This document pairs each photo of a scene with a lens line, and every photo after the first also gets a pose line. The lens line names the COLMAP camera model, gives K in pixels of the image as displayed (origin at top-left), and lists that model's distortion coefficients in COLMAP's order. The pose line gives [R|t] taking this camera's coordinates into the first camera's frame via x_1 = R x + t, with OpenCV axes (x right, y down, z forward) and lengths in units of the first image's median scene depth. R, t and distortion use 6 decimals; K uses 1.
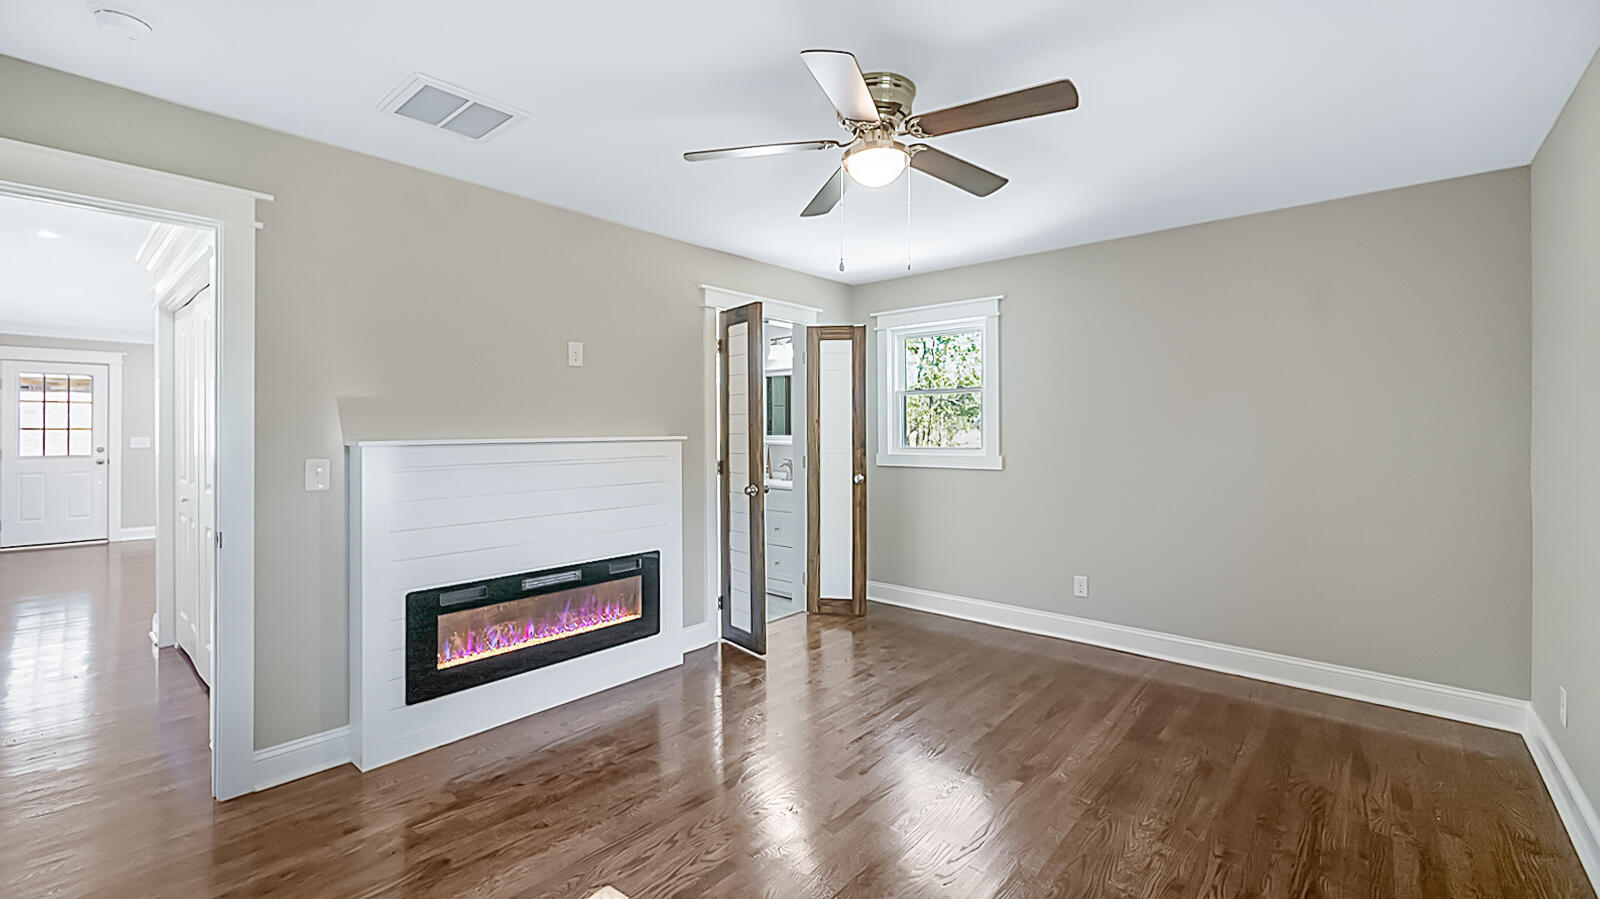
lens RADIAL K [[652.4, 0, 805.3], [0, 652.4, 435.5], [0, 0, 1]] dist [0.001039, -0.000003]
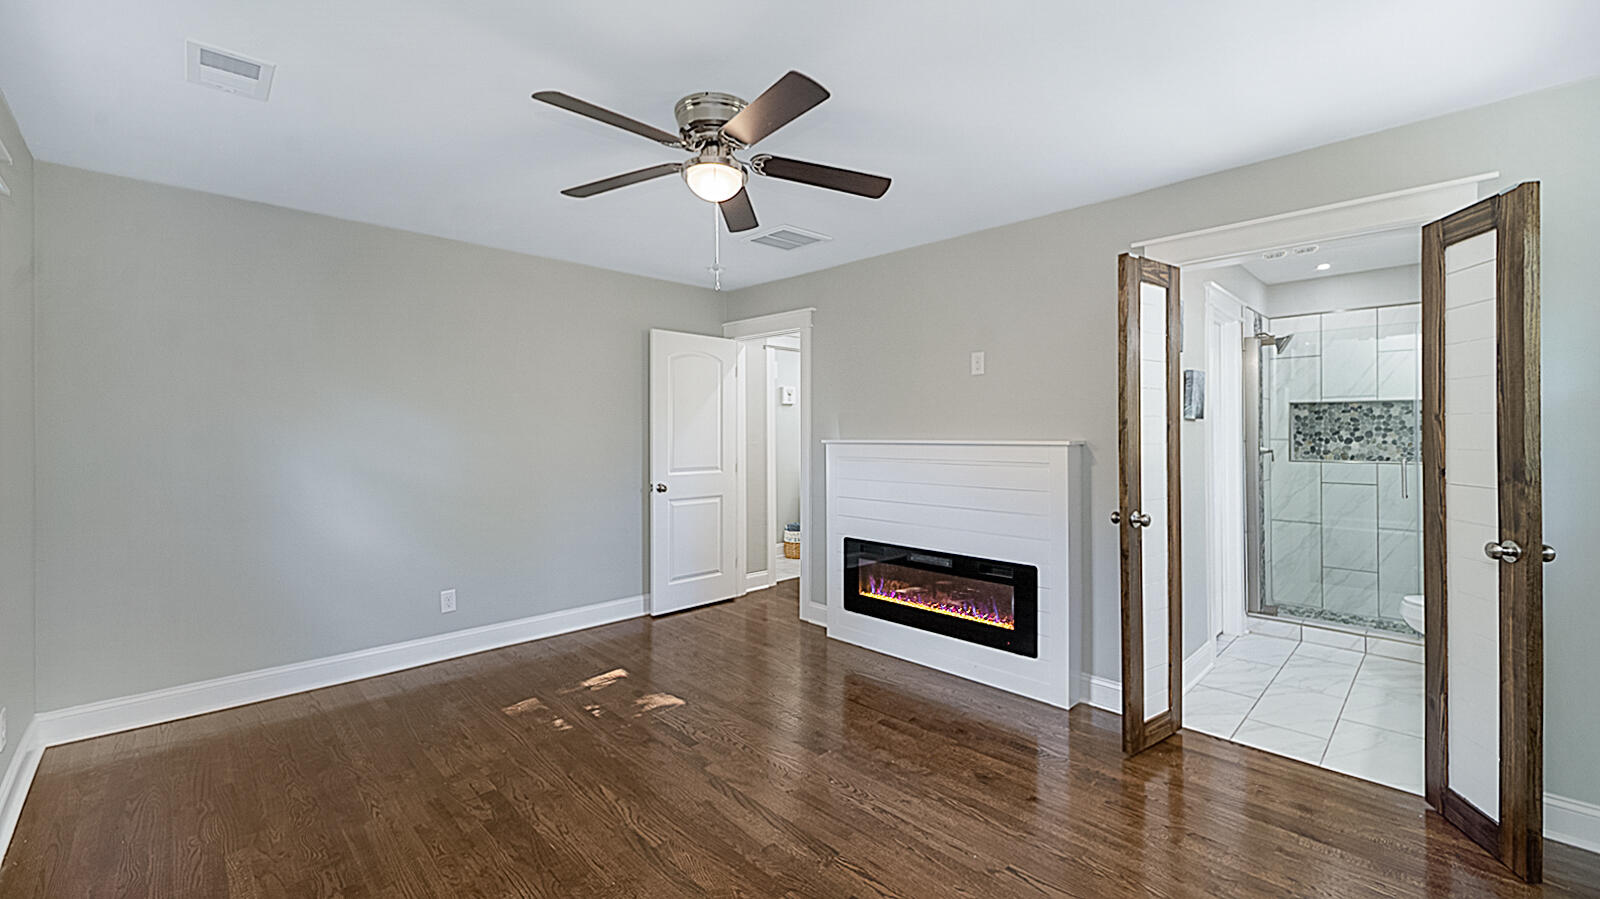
lens RADIAL K [[650.2, 0, 805.3], [0, 650.2, 435.0], [0, 0, 1]] dist [-0.032359, -0.000200]
pose [[-0.079209, 0.003534, -0.996852, 0.709831], [-0.008546, 0.999955, 0.004224, -0.007543], [0.996821, 0.008853, -0.079175, 0.766204]]
